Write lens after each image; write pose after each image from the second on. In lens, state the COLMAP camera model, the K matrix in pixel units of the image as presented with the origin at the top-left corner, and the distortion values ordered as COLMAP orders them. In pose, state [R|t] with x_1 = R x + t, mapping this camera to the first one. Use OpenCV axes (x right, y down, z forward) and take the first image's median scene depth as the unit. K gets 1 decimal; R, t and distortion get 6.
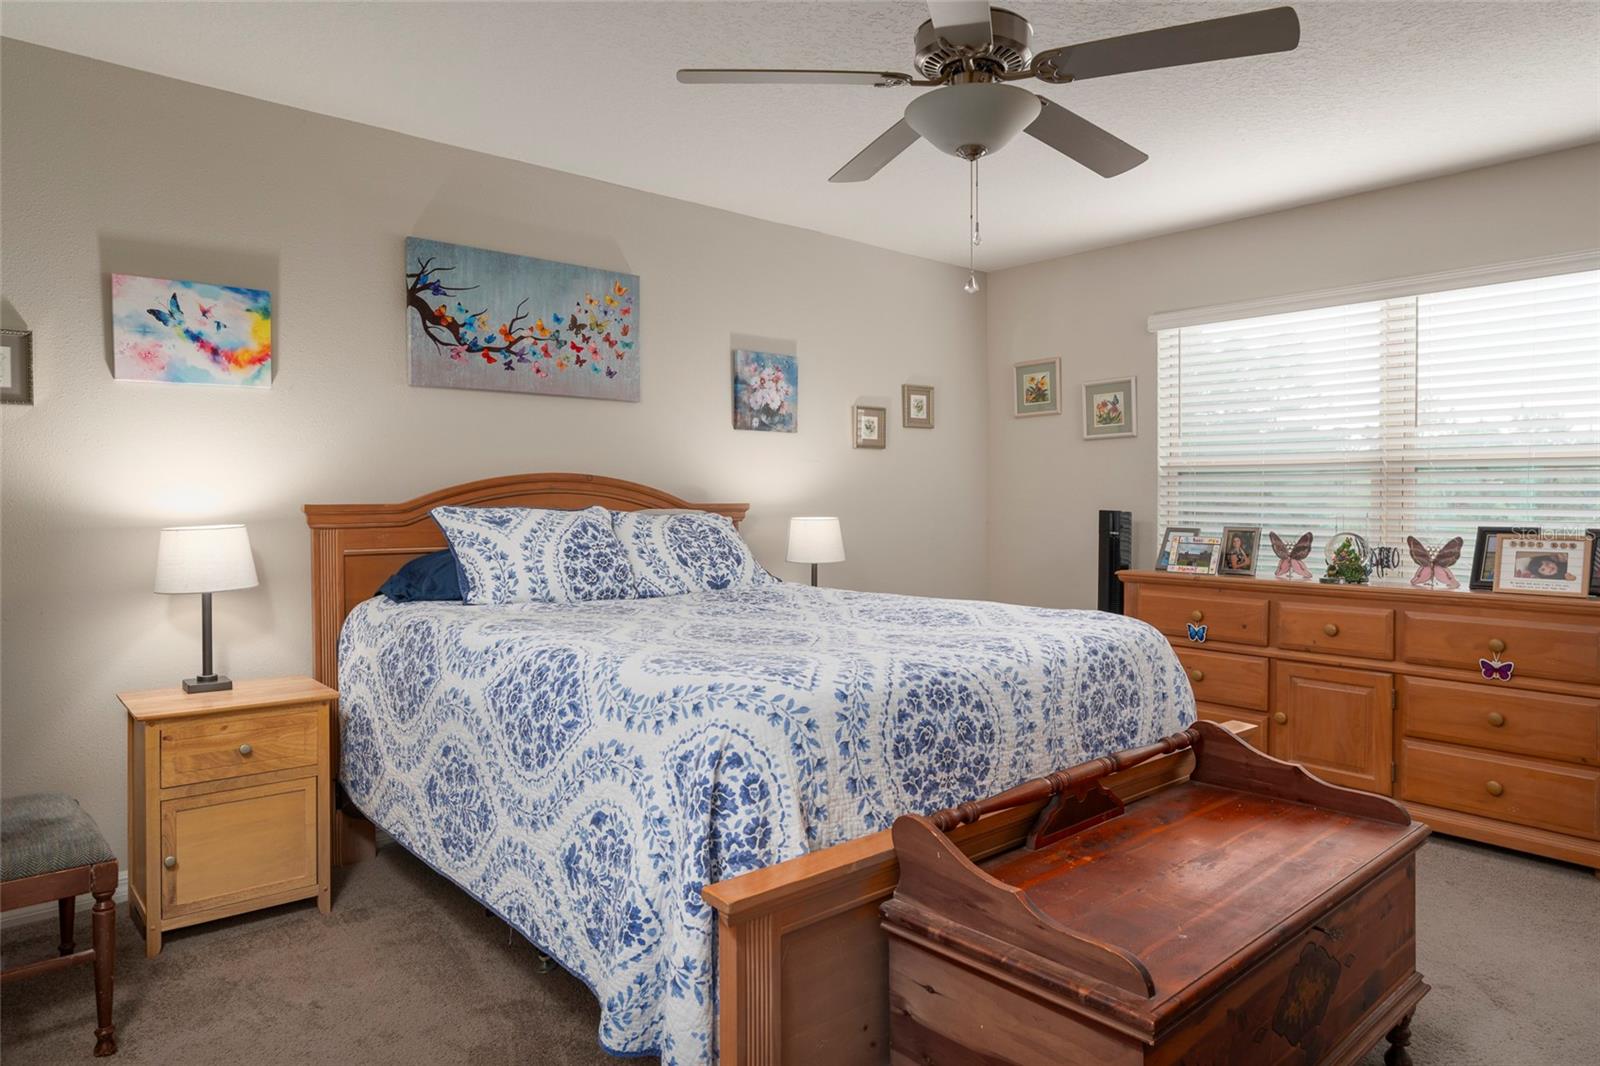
lens RADIAL K [[987.3, 0, 802.4], [0, 987.3, 522.1], [0, 0, 1]] dist [0.004809, 0.000103]
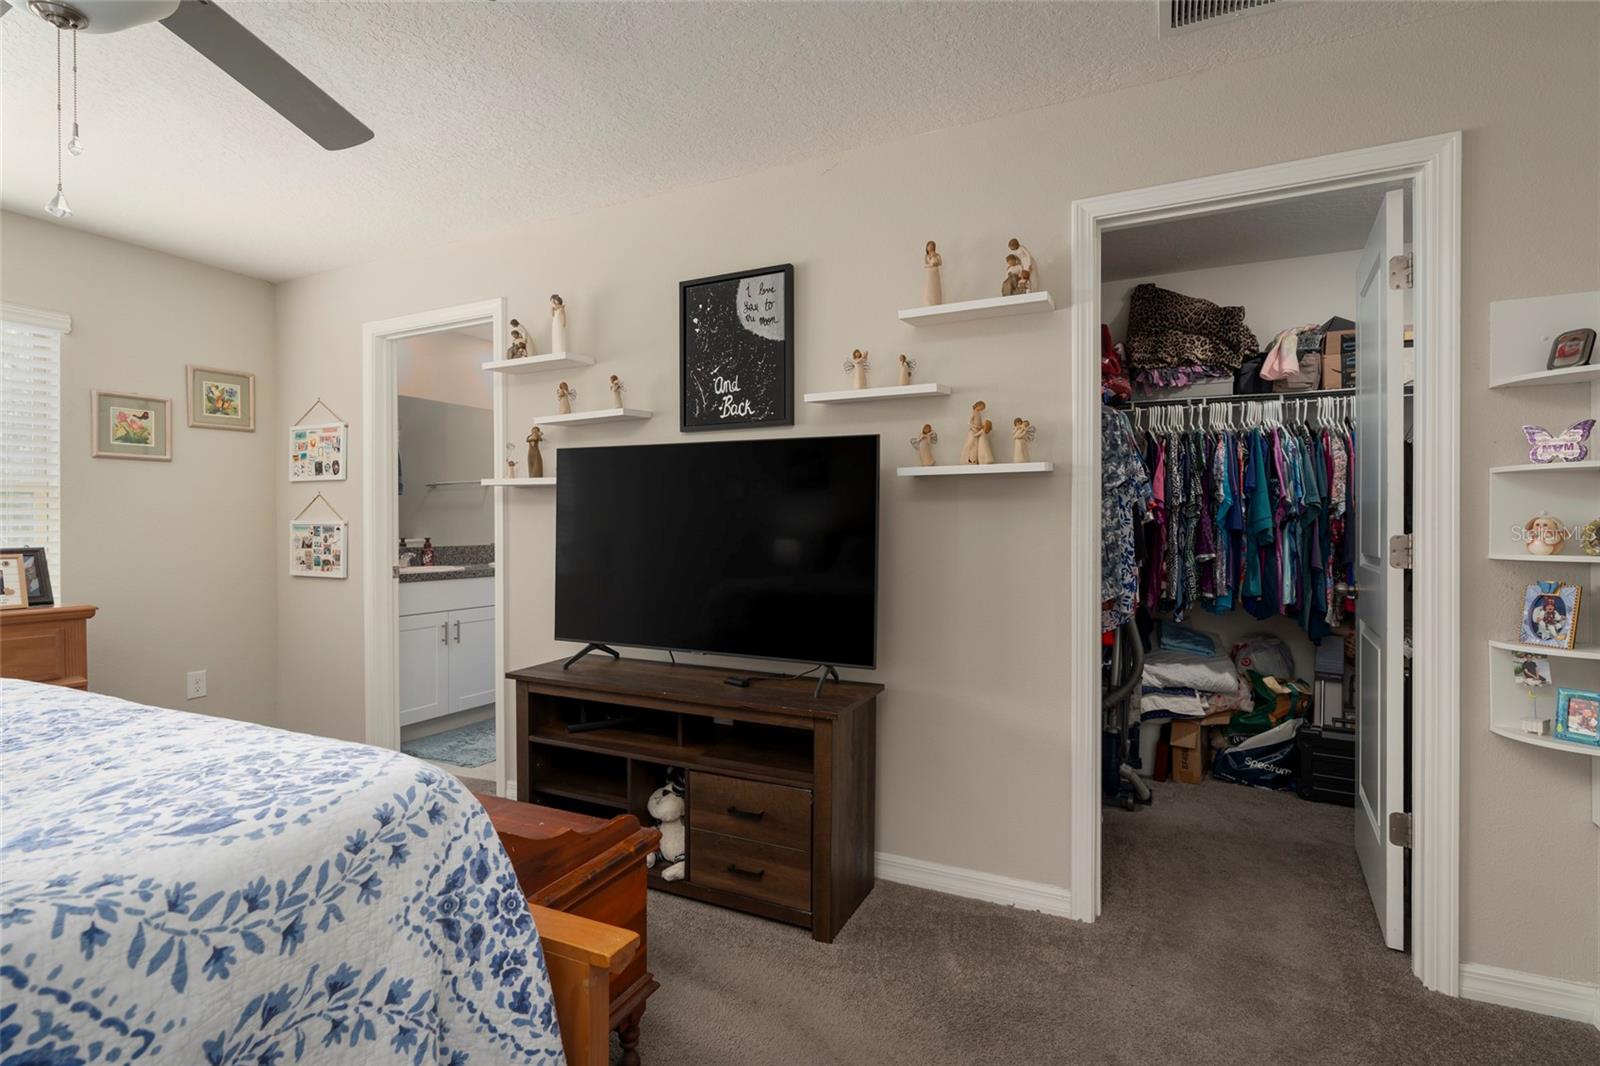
lens RADIAL K [[782.1, 0, 793.3], [0, 782.1, 530.0], [0, 0, 1]] dist [-0.005548, 0.000460]
pose [[-0.393599, -0.004525, 0.919271, -0.576531], [0.024573, 0.999579, 0.015442, -0.008823], [-0.918954, 0.028667, -0.393322, 0.803308]]
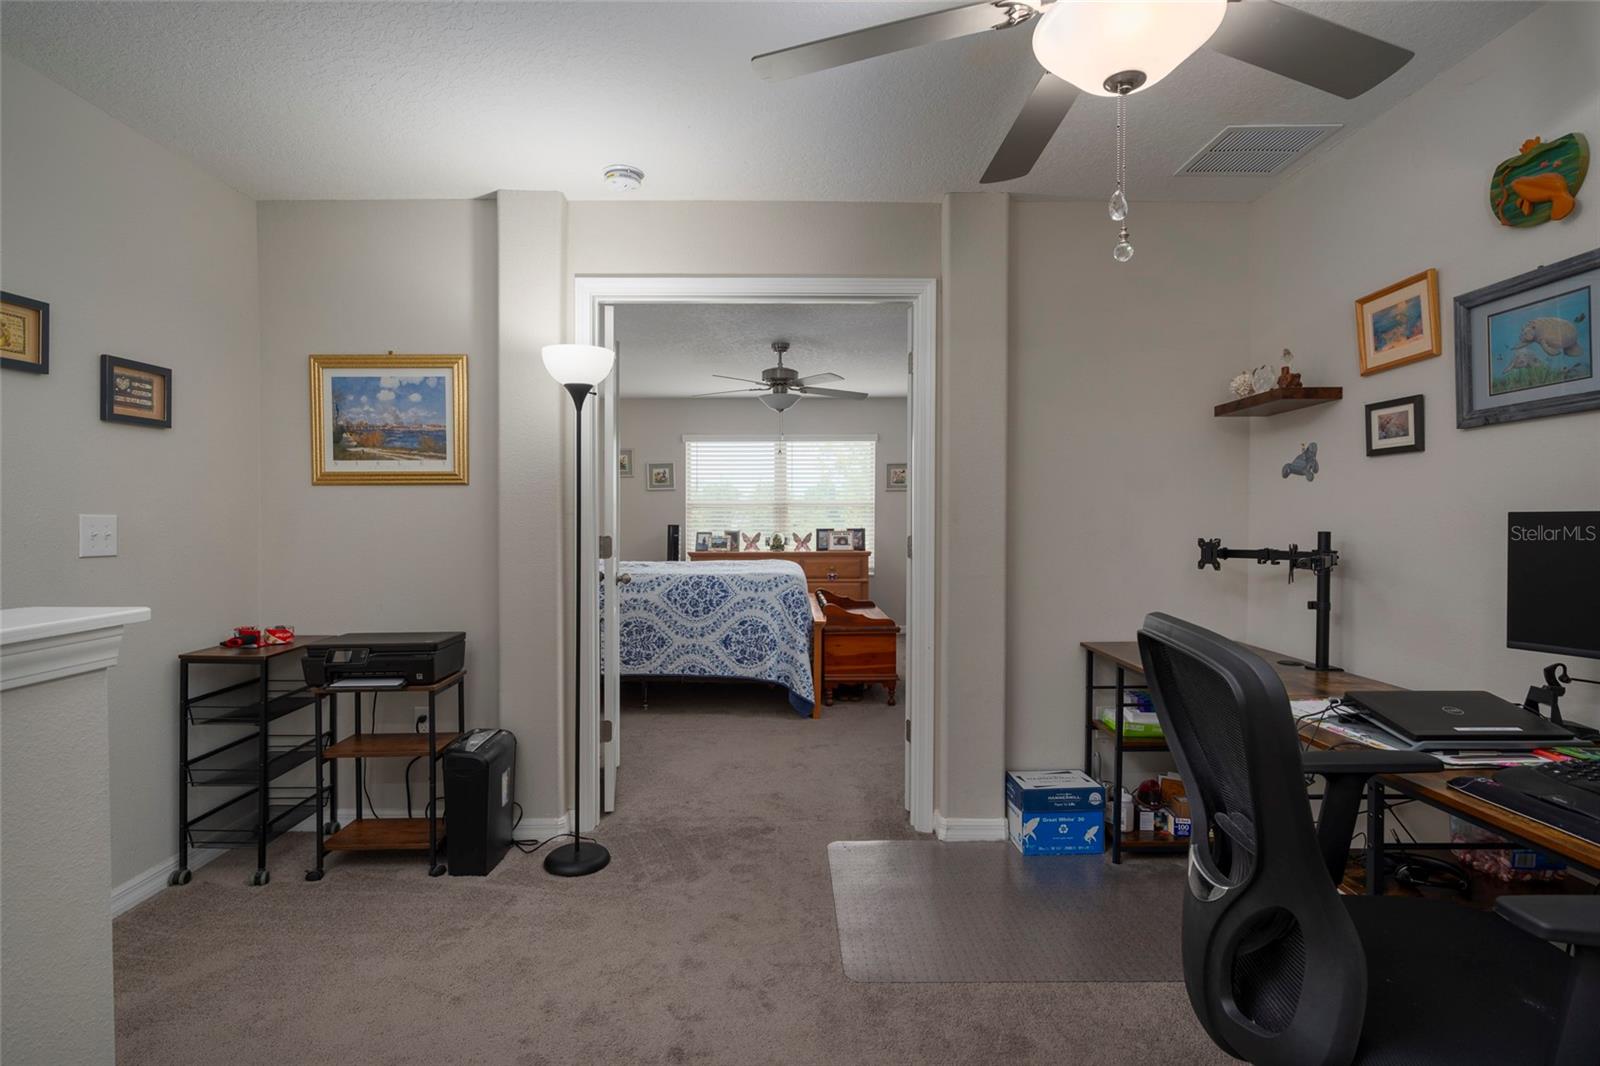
lens RADIAL K [[827.2, 0, 795.6], [0, 827.2, 524.7], [0, 0, 1]] dist [-0.000147, 0.000000]
pose [[0.642226, -0.014091, 0.766386, -1.947988], [0.022111, 0.999756, -0.000147, -0.012607], [-0.766197, 0.017040, 0.642380, -0.780382]]
